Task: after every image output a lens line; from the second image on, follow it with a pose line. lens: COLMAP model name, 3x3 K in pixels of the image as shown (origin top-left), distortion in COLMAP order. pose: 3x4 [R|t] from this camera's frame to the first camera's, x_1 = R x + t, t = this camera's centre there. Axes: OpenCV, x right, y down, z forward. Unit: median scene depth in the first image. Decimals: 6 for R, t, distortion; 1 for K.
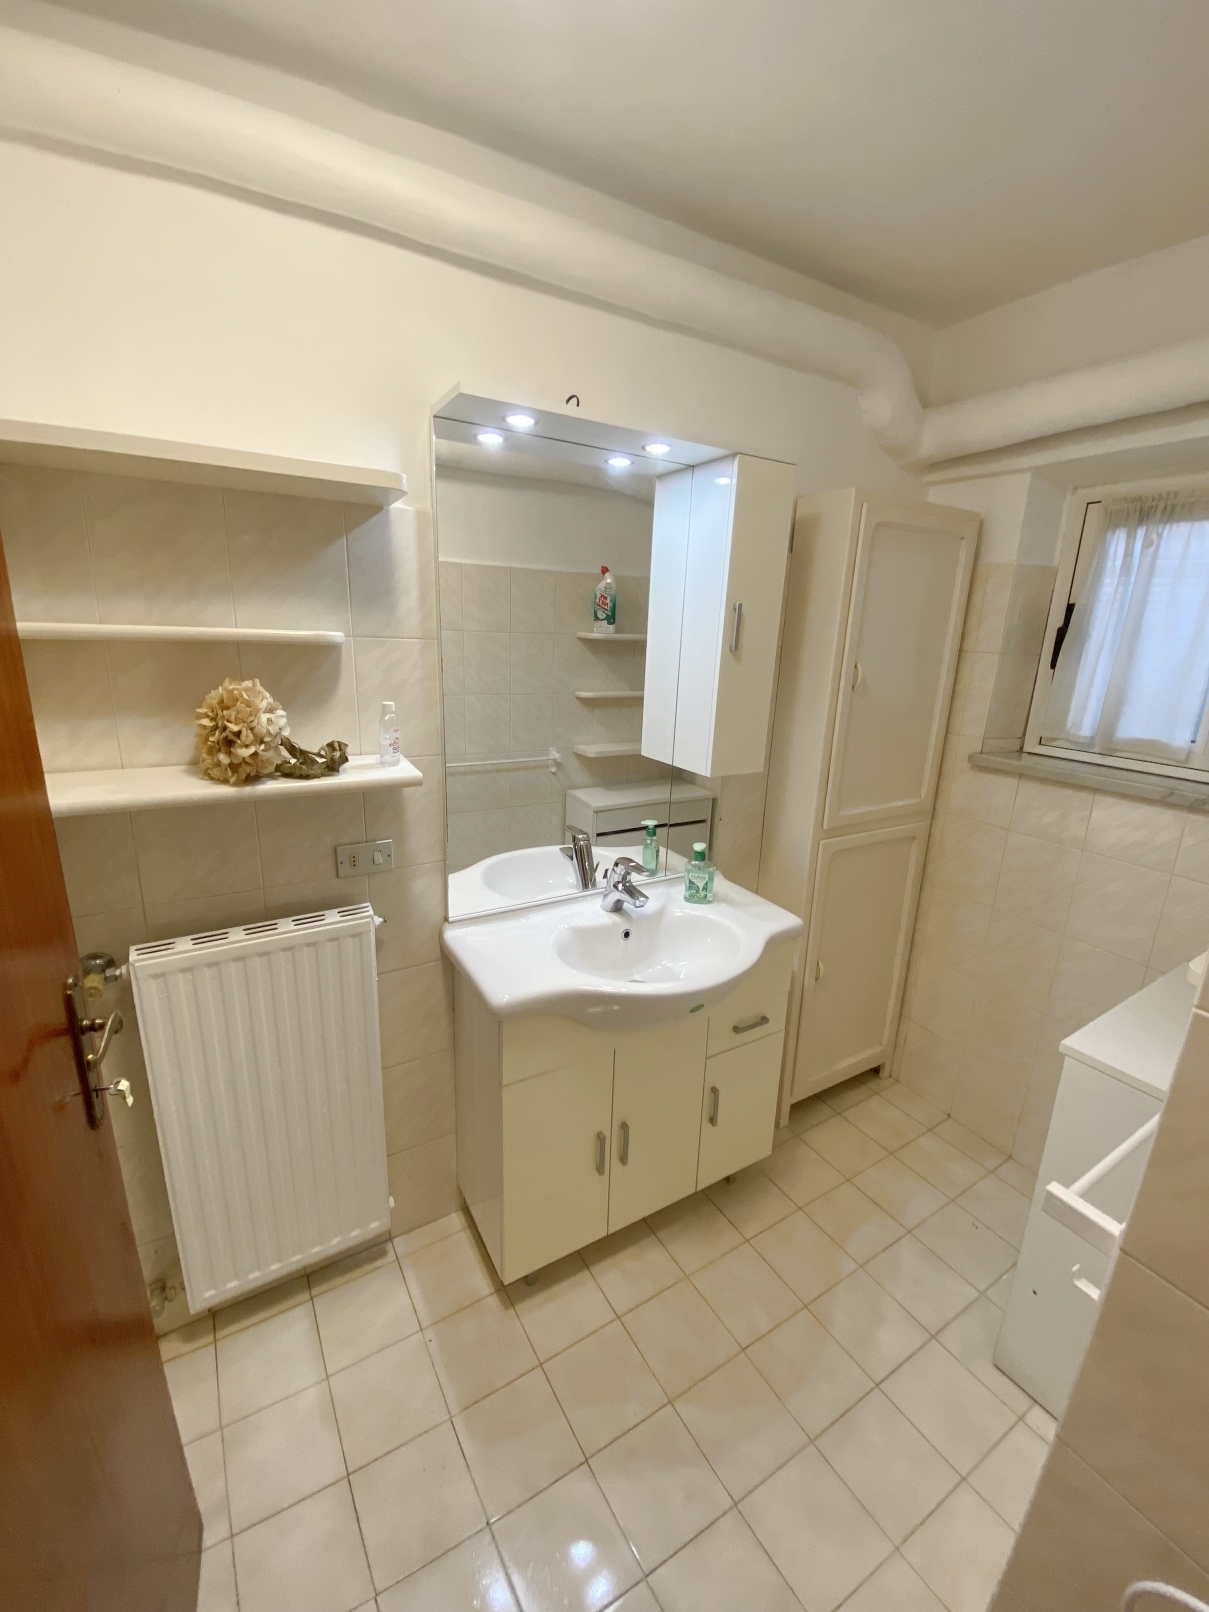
lens RADIAL K [[666.3, 0, 606.2], [0, 666.3, 809.8], [0, 0, 1]] dist [0.027994, -0.015716]
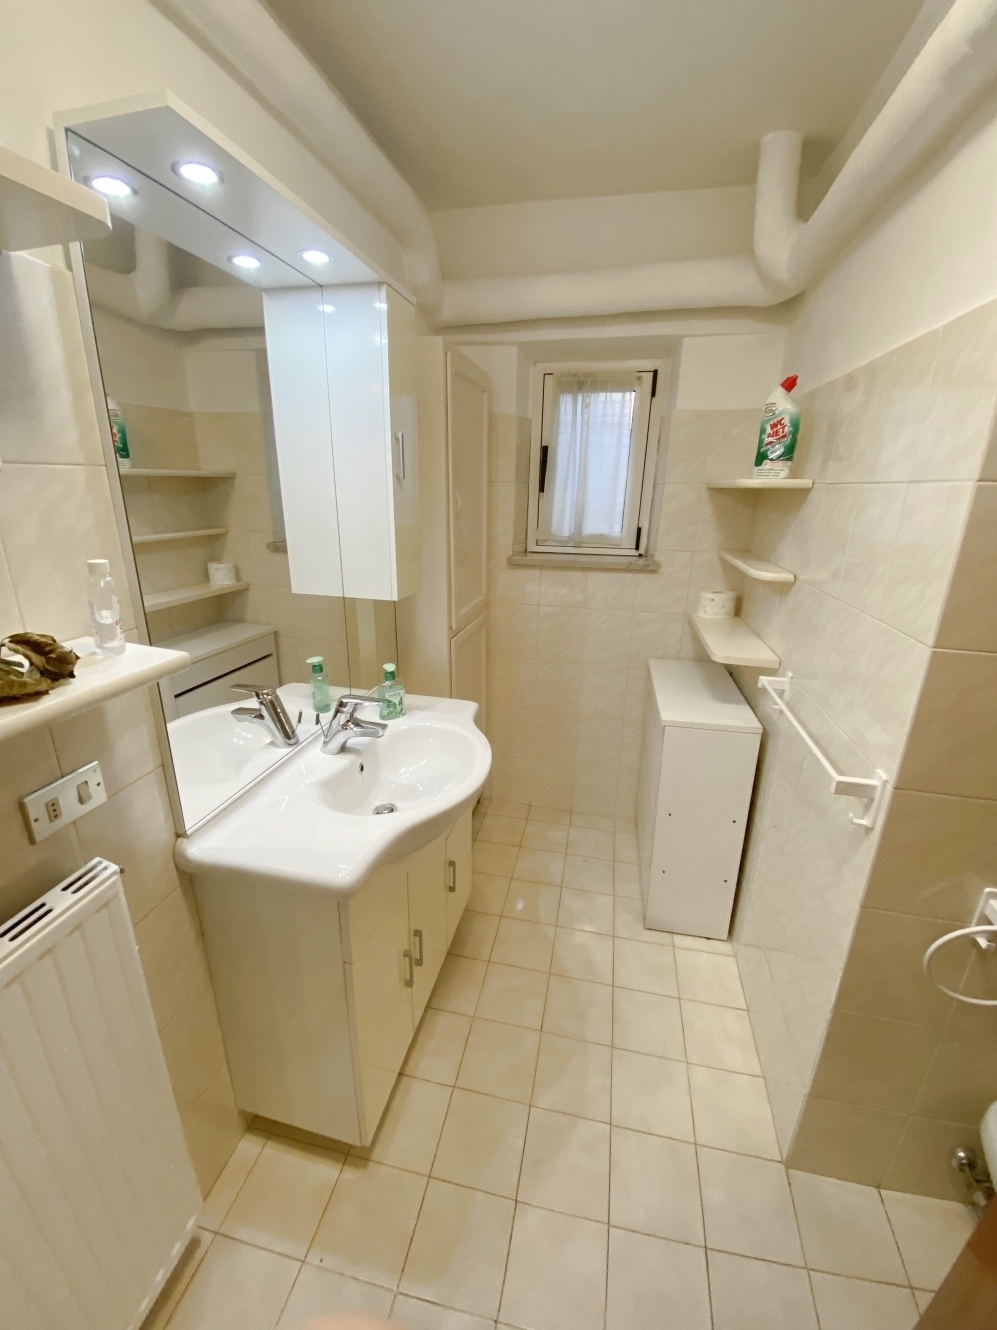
lens RADIAL K [[541.0, 0, 492.0], [0, 541.0, 669.9], [0, 0, 1]] dist [0.029131, -0.021762]
pose [[0.693041, -0.254258, 0.674572, -0.335424], [0.199655, 0.966832, 0.159294, -0.047442], [-0.692699, 0.024284, 0.720818, 0.250666]]
